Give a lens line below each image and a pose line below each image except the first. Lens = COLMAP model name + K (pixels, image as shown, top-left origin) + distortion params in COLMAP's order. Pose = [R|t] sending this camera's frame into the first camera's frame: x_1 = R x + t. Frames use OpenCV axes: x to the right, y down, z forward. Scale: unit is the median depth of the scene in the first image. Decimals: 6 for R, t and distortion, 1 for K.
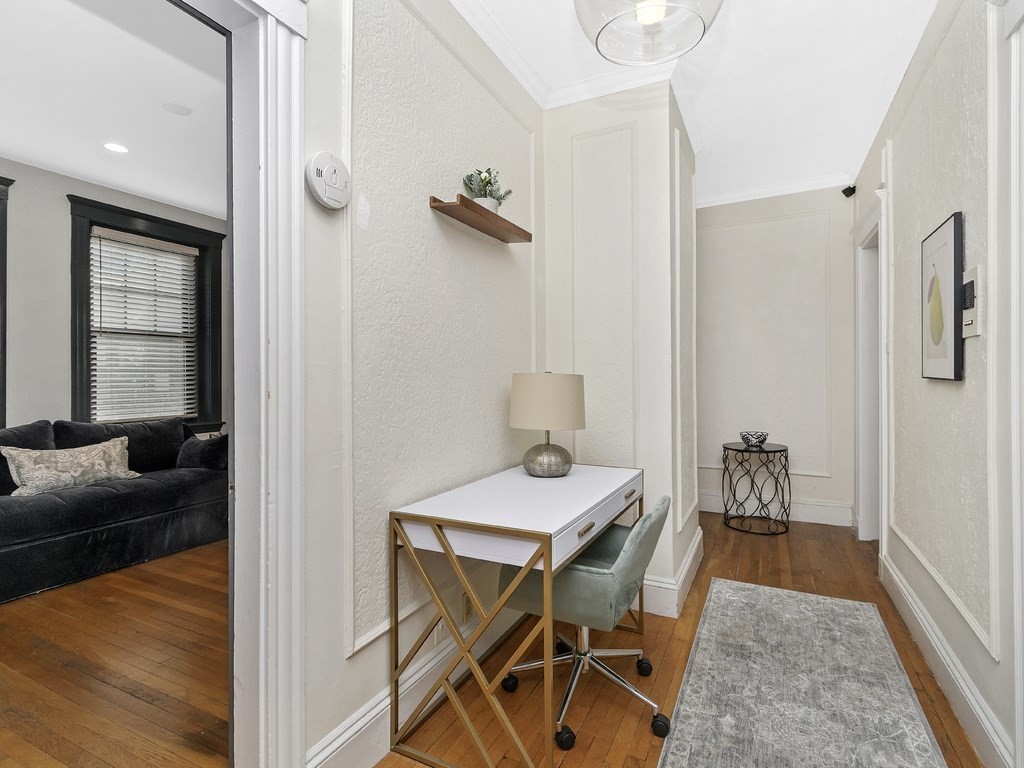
lens RADIAL K [[514.2, 0, 511.7], [0, 514.2, 376.7], [0, 0, 1]] dist [0.007707, -0.000559]
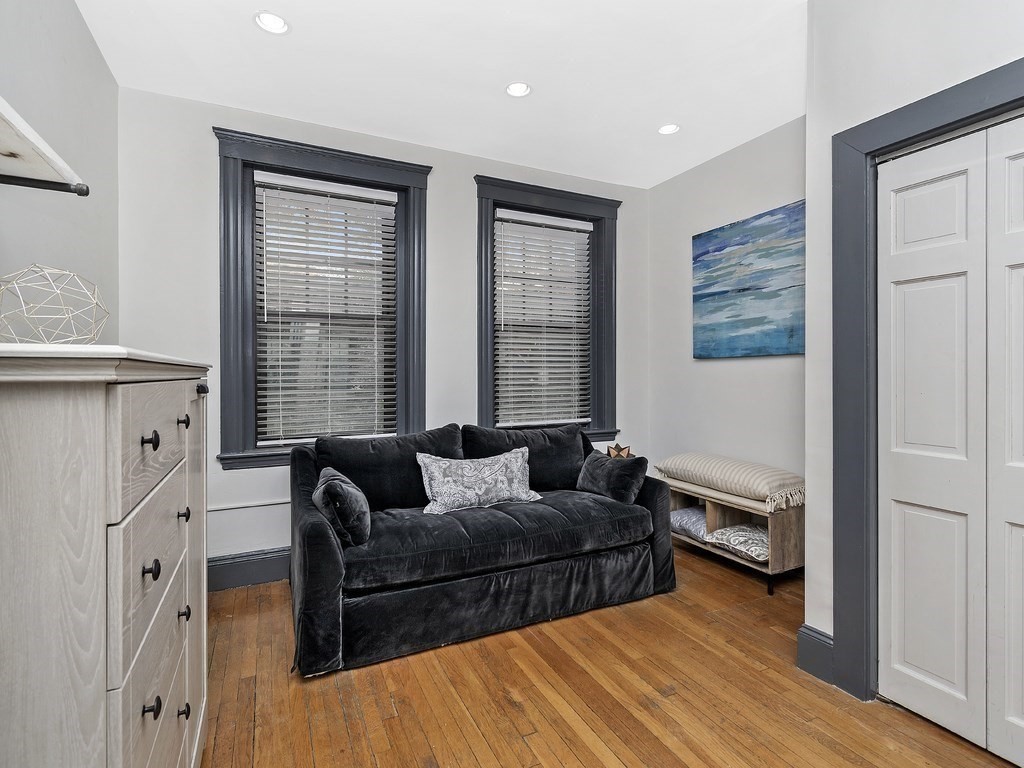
lens RADIAL K [[514.2, 0, 511.7], [0, 514.2, 376.7], [0, 0, 1]] dist [0.007707, -0.000559]
pose [[0.794343, 0.004839, -0.607450, -0.284531], [-0.000200, 0.999970, 0.007705, -0.004275], [0.607469, -0.005999, 0.794321, 0.354723]]
